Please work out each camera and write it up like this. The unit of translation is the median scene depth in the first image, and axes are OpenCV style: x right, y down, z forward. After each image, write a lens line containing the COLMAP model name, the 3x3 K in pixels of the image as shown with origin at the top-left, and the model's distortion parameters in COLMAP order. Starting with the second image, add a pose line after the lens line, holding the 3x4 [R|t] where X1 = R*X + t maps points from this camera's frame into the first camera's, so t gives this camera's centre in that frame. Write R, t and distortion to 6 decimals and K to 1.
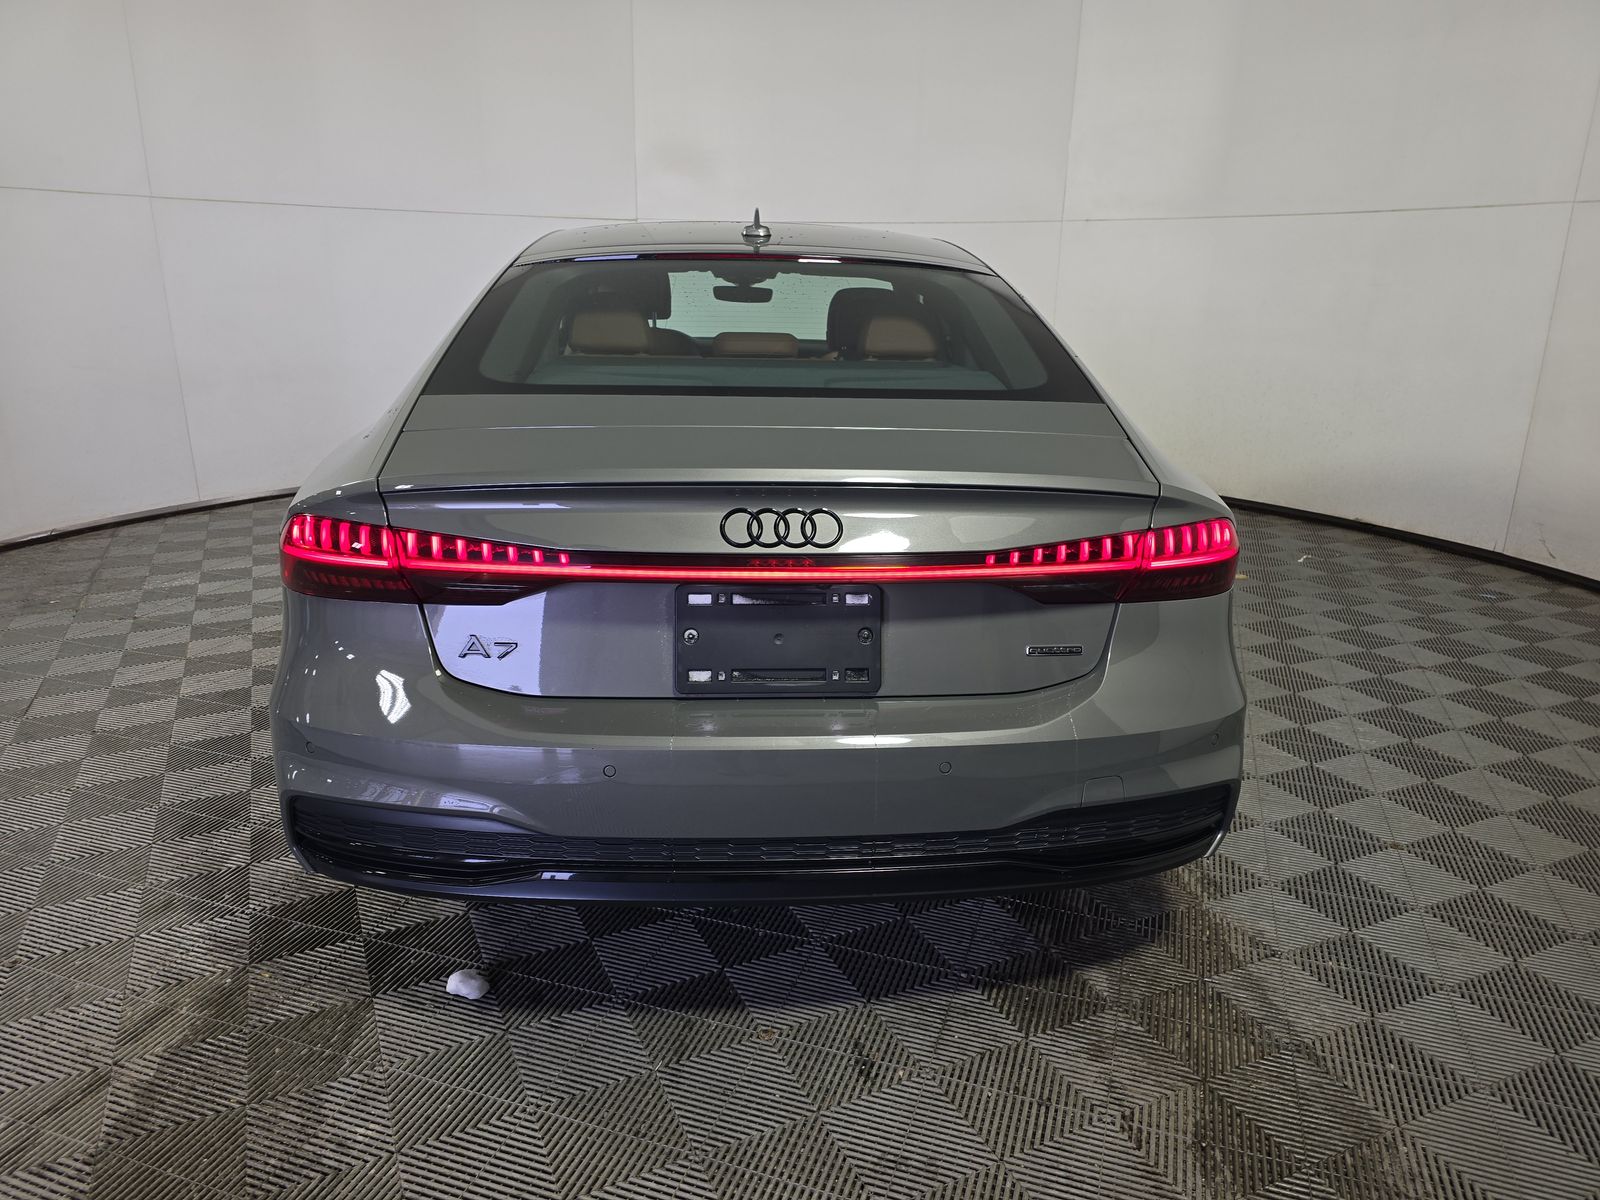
lens RADIAL K [[1089.3, 0, 800.0], [0, 1089.3, 600.0], [0, 0, 1]] dist [0.091814, -0.130241]
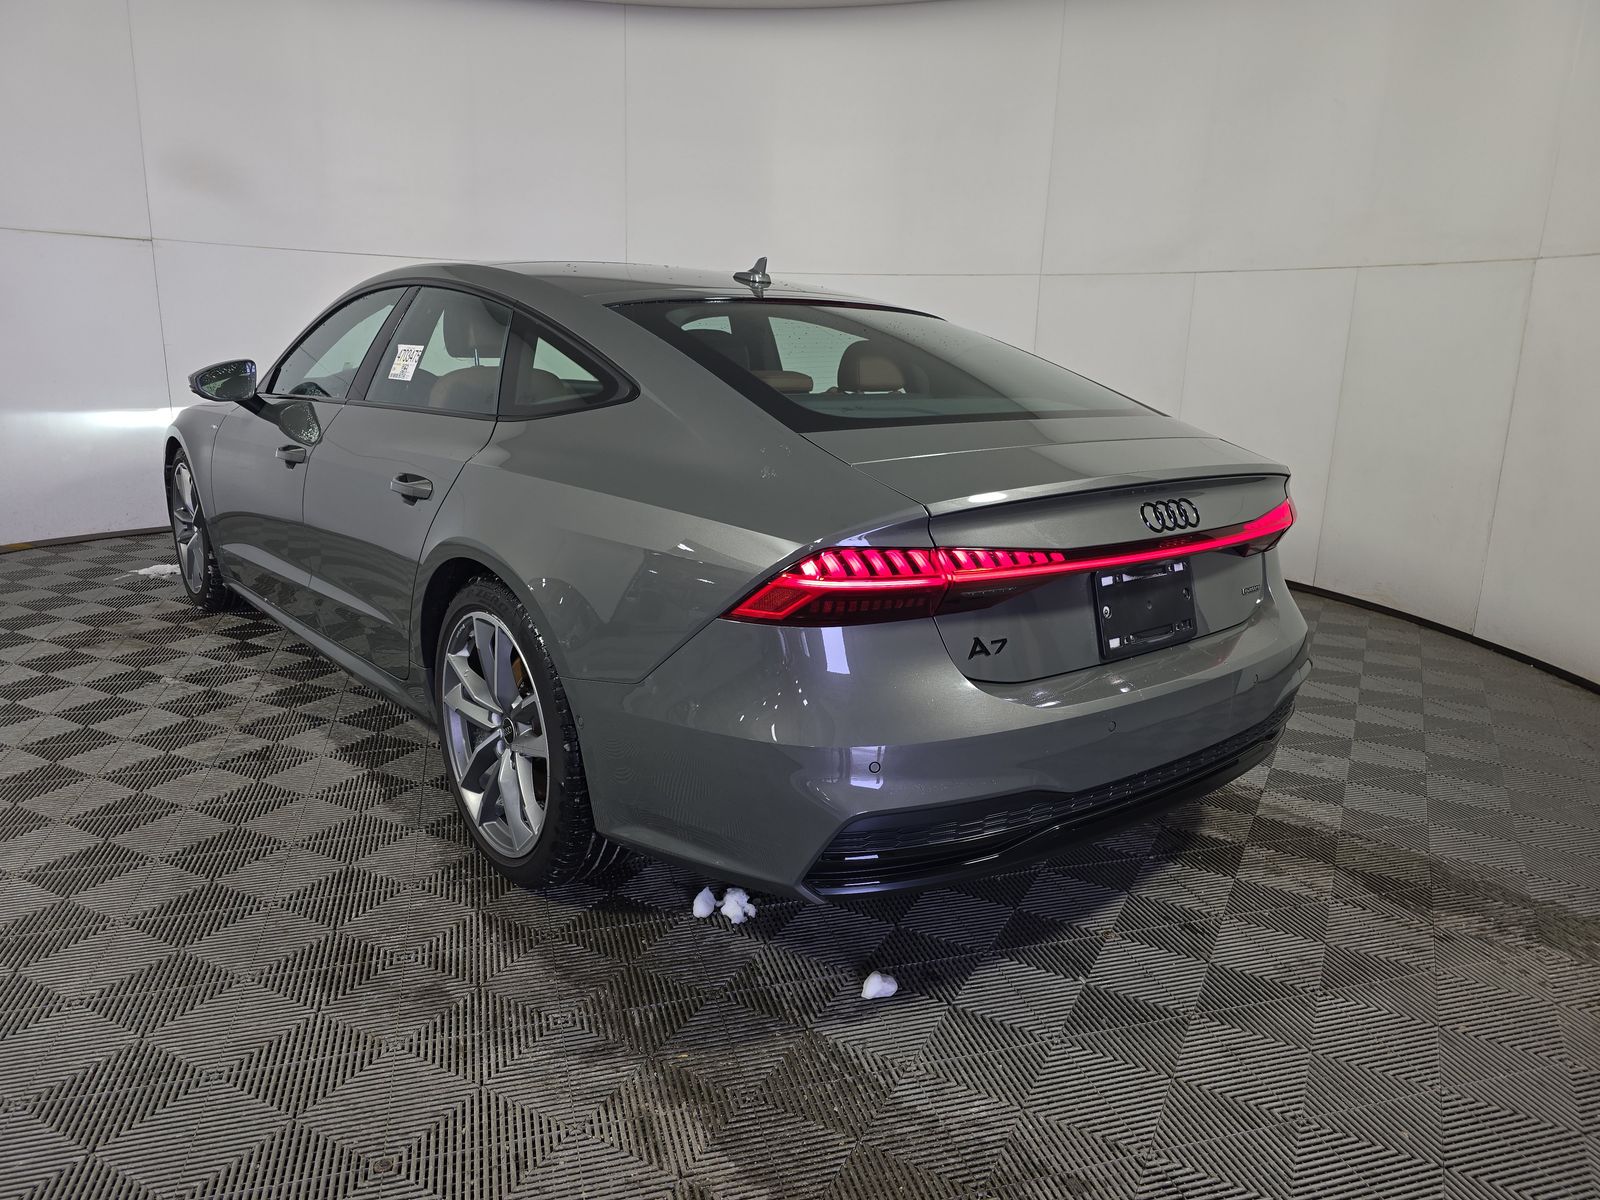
lens RADIAL K [[1082.1, 0, 800.0], [0, 1082.1, 600.0], [0, 0, 1]] dist [0.005981, -0.002369]
pose [[0.811488, -0.130540, 0.569603, -1.059745], [0.149392, 0.988682, 0.013750, -0.047502], [-0.564951, 0.073936, 0.821805, 0.195527]]
